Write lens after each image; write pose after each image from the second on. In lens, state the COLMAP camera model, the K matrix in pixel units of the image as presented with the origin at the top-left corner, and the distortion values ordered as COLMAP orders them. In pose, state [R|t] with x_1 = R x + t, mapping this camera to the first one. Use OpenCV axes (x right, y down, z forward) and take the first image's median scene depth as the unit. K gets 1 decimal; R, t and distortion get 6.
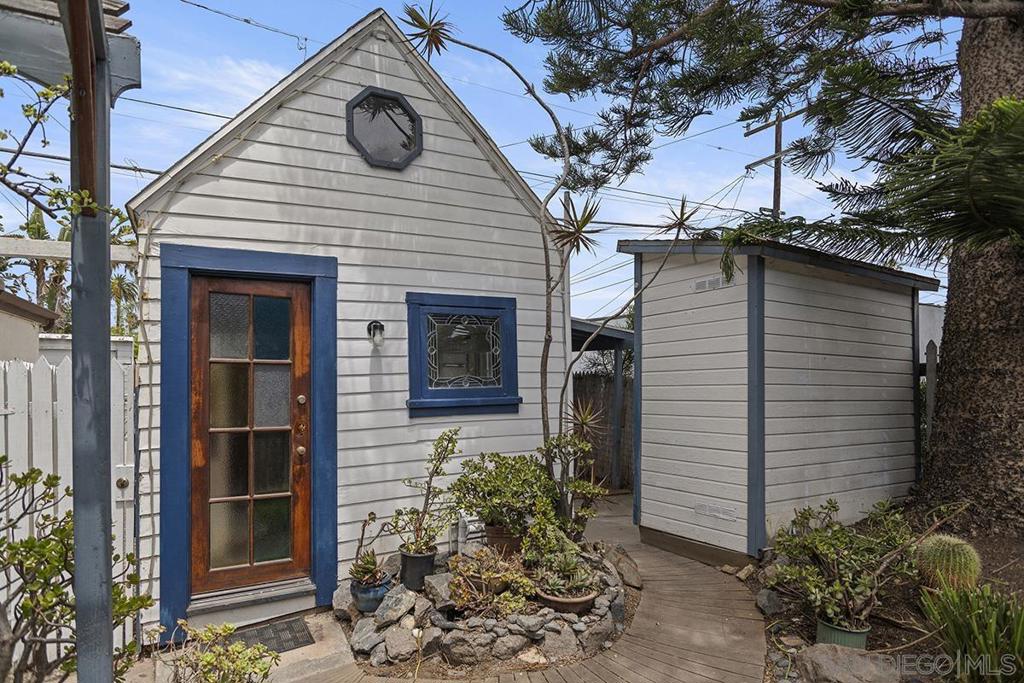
lens RADIAL K [[587.3, 0, 490.4], [0, 587.3, 380.2], [0, 0, 1]] dist [0.002657, -0.000500]
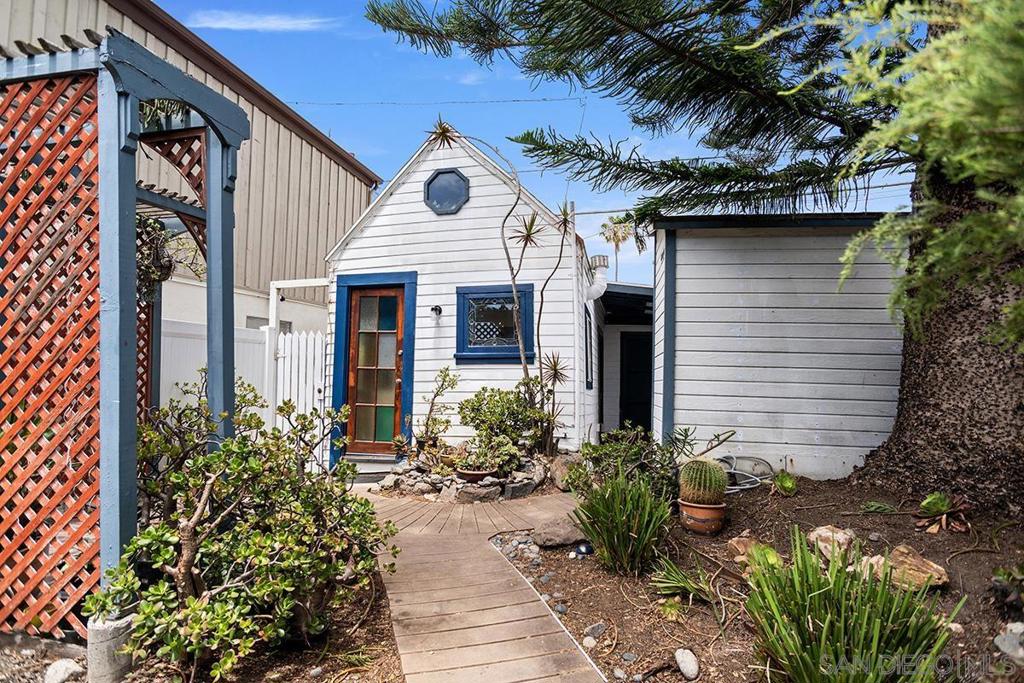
lens RADIAL K [[587.3, 0, 519.5], [0, 587.3, 340.4], [0, 0, 1]] dist [0.002657, -0.000500]
pose [[0.746846, -0.033540, -0.664150, 1.081152], [-0.014693, 0.997651, -0.066905, 0.105115], [0.664834, 0.059726, 0.744599, -0.079212]]
